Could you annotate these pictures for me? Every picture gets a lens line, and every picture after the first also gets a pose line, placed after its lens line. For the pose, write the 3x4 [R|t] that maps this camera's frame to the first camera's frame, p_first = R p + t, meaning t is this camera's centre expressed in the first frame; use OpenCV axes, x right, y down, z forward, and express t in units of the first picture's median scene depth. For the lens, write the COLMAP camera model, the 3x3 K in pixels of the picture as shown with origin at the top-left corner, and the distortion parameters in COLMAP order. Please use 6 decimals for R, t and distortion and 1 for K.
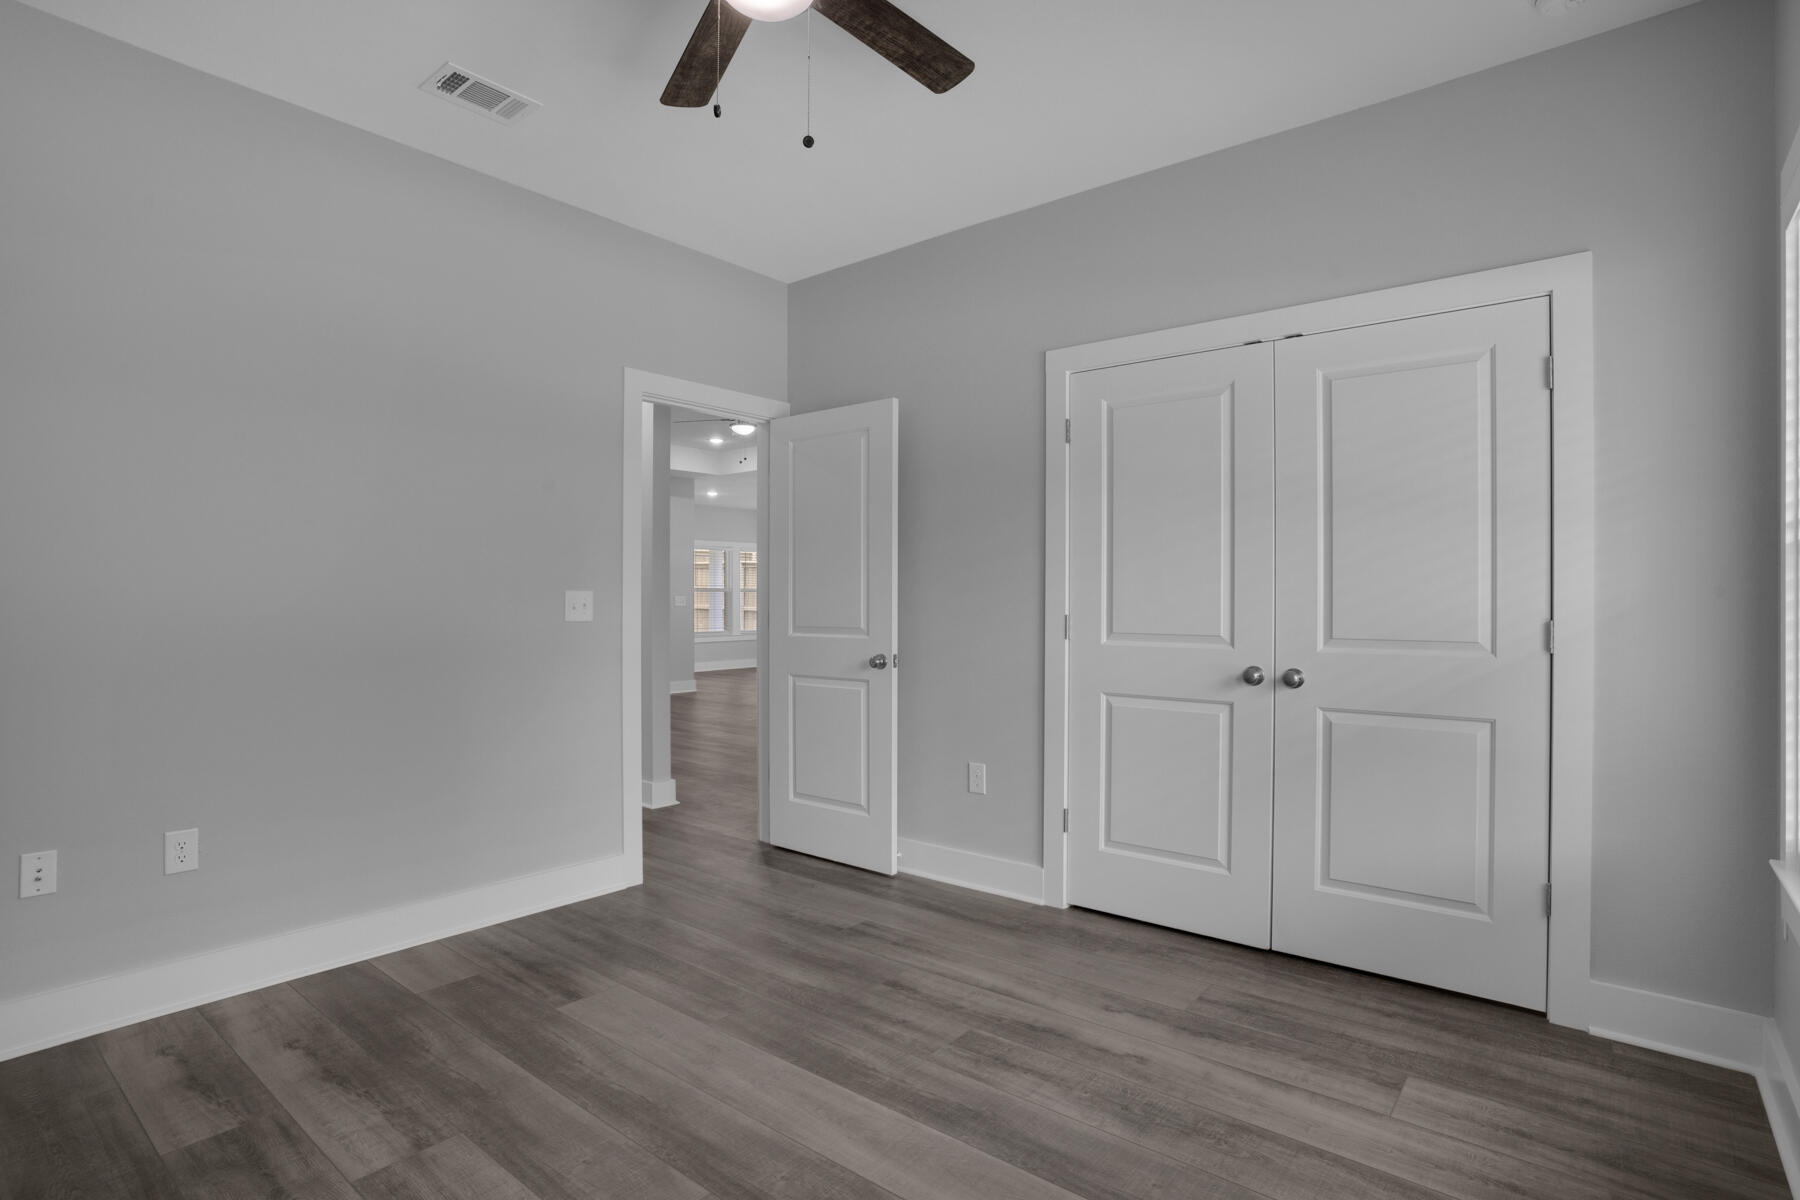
lens RADIAL K [[930.2, 0, 900.0], [0, 930.2, 600.0], [0, 0, 1]] dist [-0.068967, 0.033924]
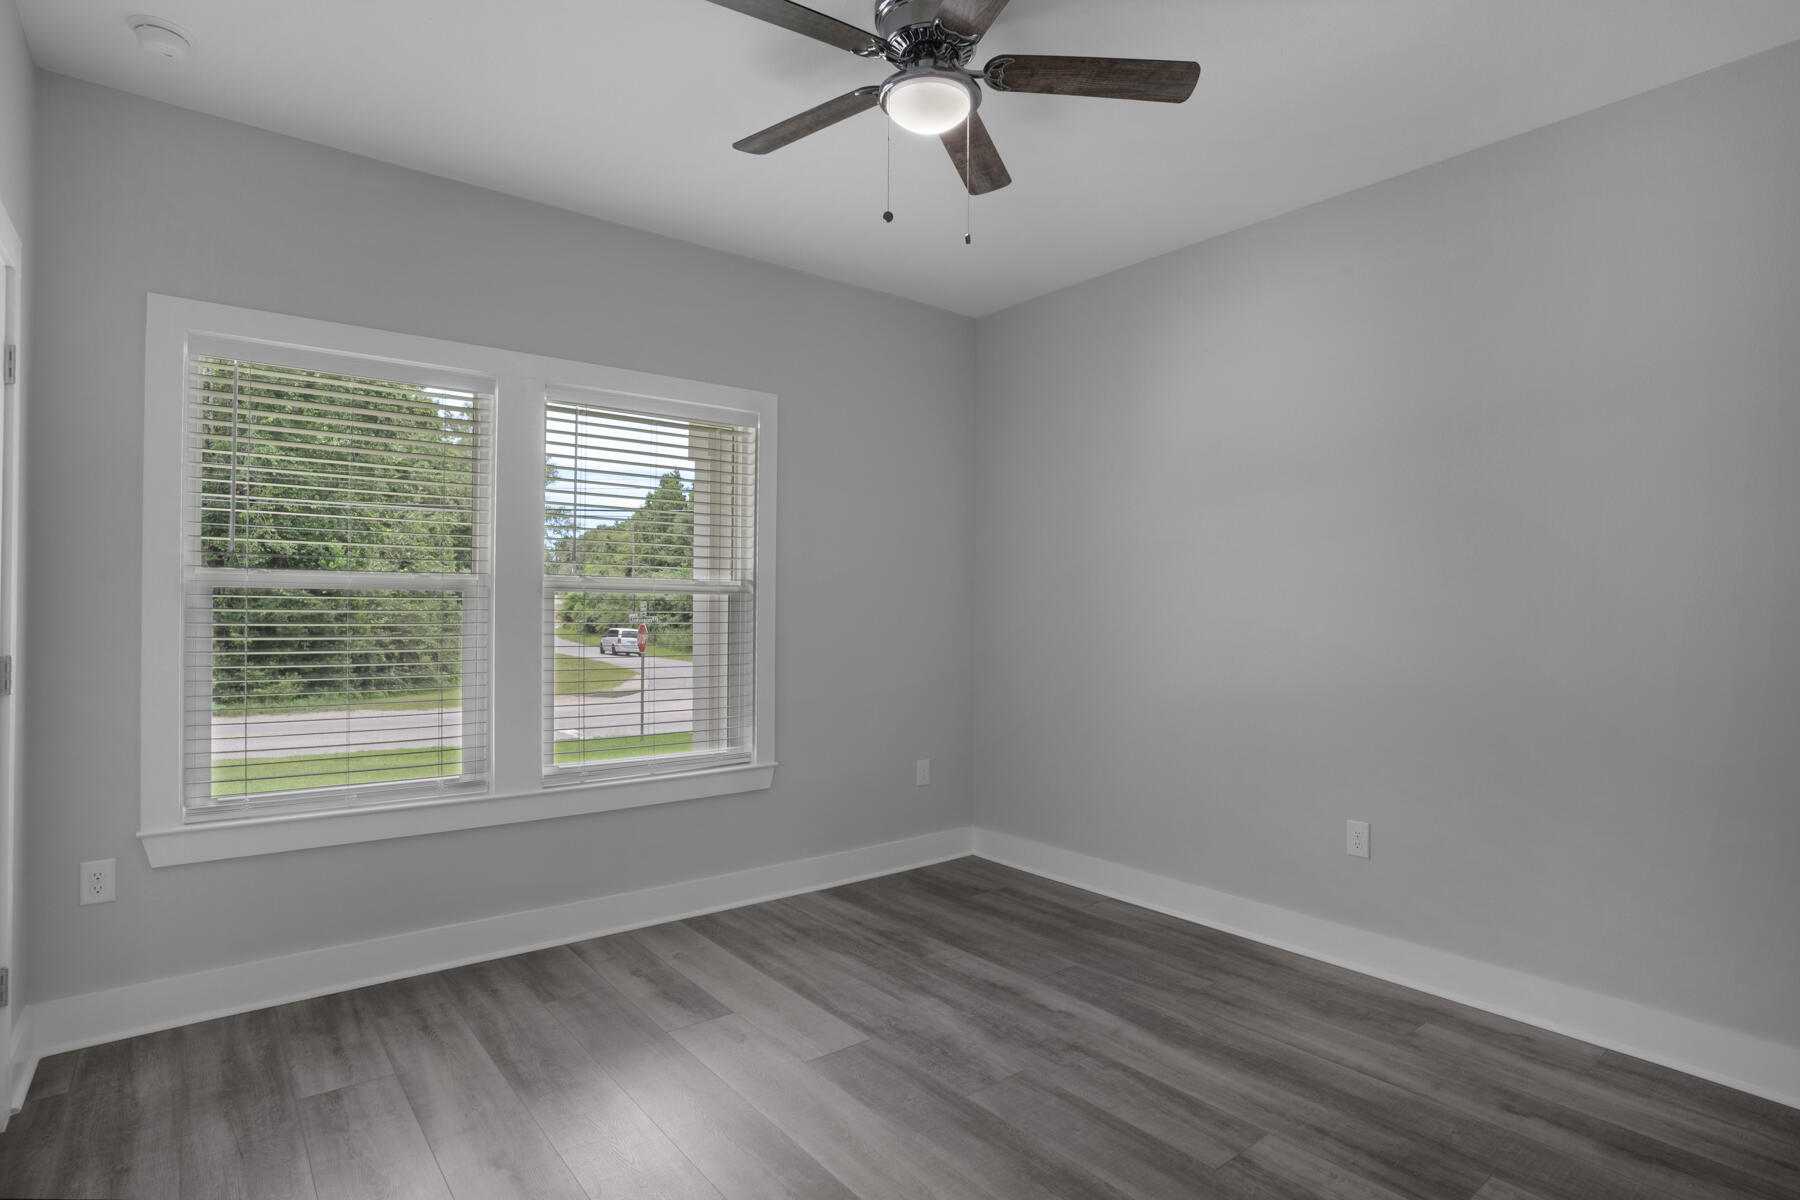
lens RADIAL K [[930.2, 0, 900.0], [0, 930.2, 600.0], [0, 0, 1]] dist [-0.068967, 0.033924]
pose [[-0.977433, -0.007213, 0.211122, -0.336694], [-0.007069, 0.999974, 0.001440, -0.046925], [-0.211127, -0.000085, -0.977459, 1.997043]]
